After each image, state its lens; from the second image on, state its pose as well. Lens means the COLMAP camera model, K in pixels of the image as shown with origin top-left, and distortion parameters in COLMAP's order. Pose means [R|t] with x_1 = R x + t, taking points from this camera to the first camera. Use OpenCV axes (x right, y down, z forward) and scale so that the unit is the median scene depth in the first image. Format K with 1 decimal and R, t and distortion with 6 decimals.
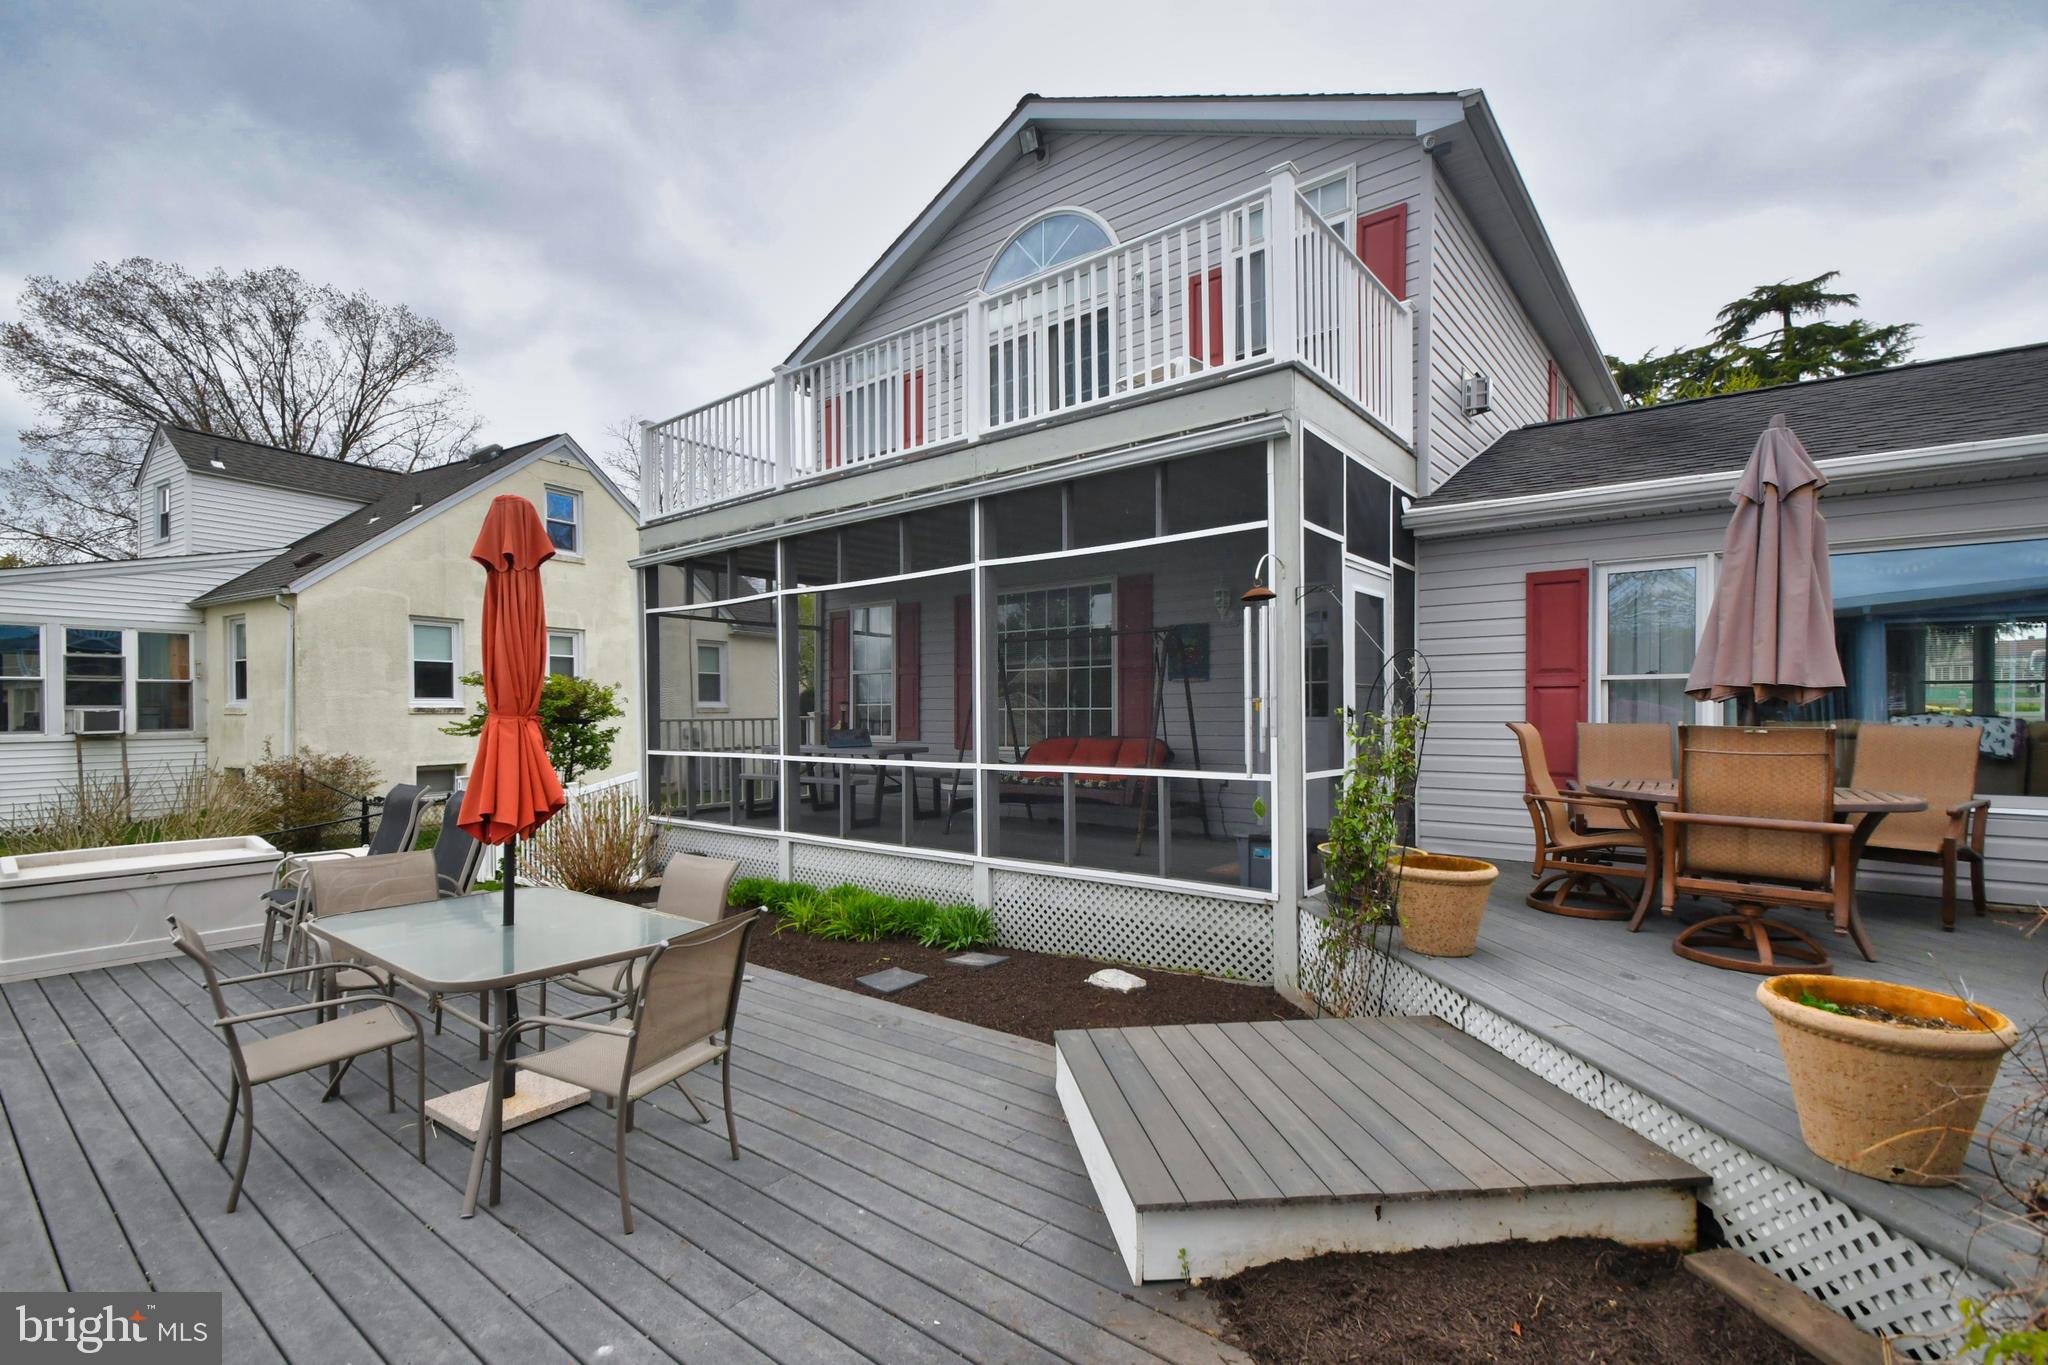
lens RADIAL K [[907.4, 0, 1024.3], [0, 907.4, 726.3], [0, 0, 1]] dist [0.009600, -0.008394]
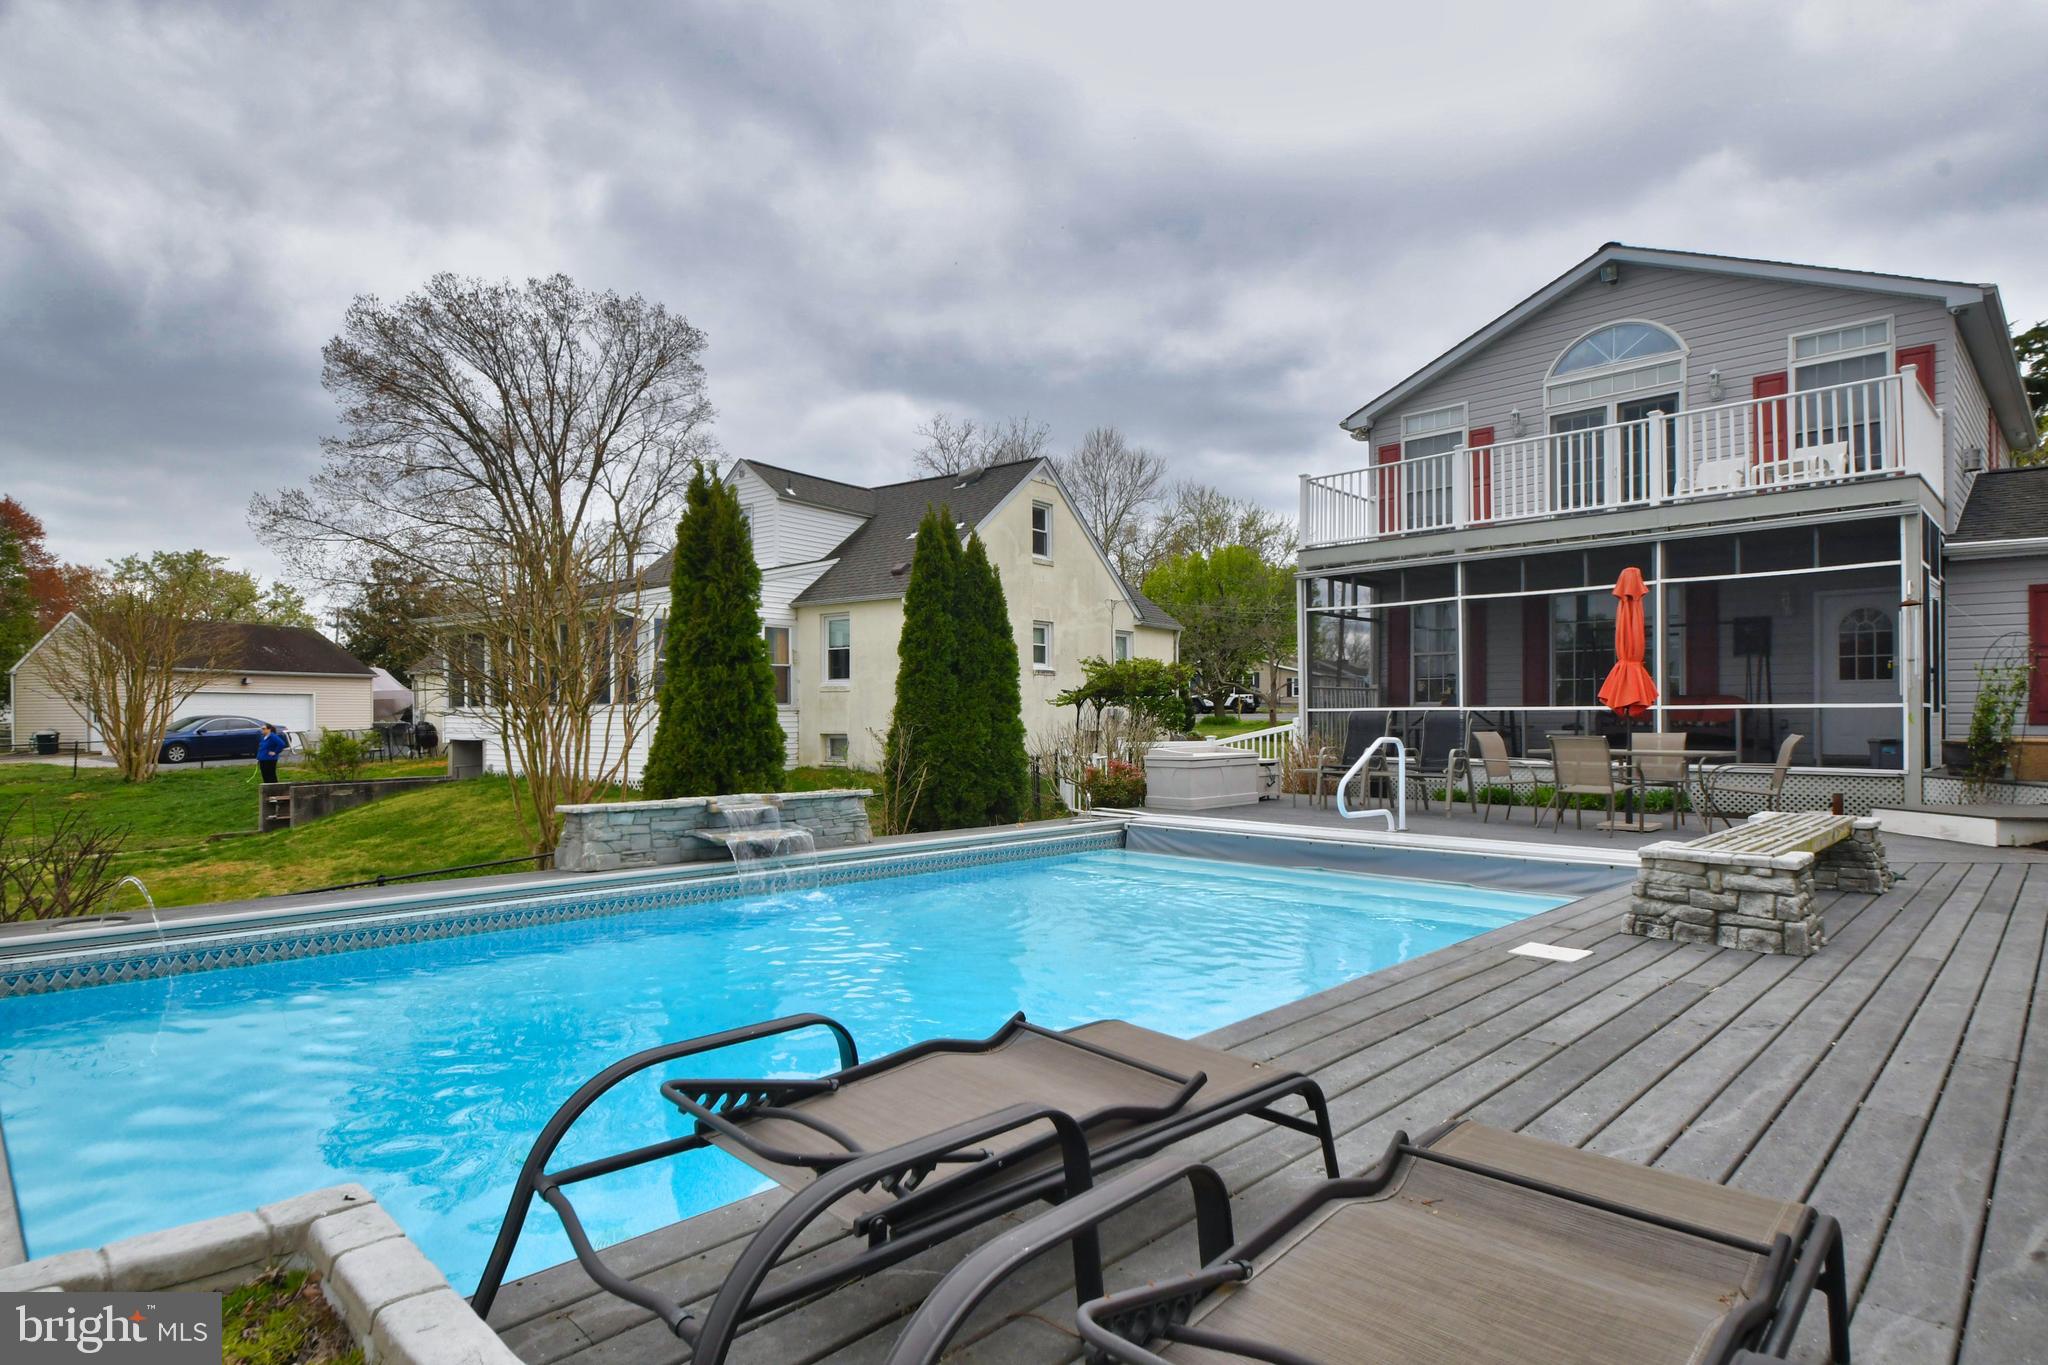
lens RADIAL K [[1104.2, 0, 1014.9], [0, 1104.2, 723.5], [0, 0, 1]] dist [-0.003531, -0.007172]
pose [[0.994658, 0.001959, -0.103208, -0.740168], [-0.002905, 0.999955, -0.009020, 0.069904], [0.103186, 0.009271, 0.994619, -0.789285]]
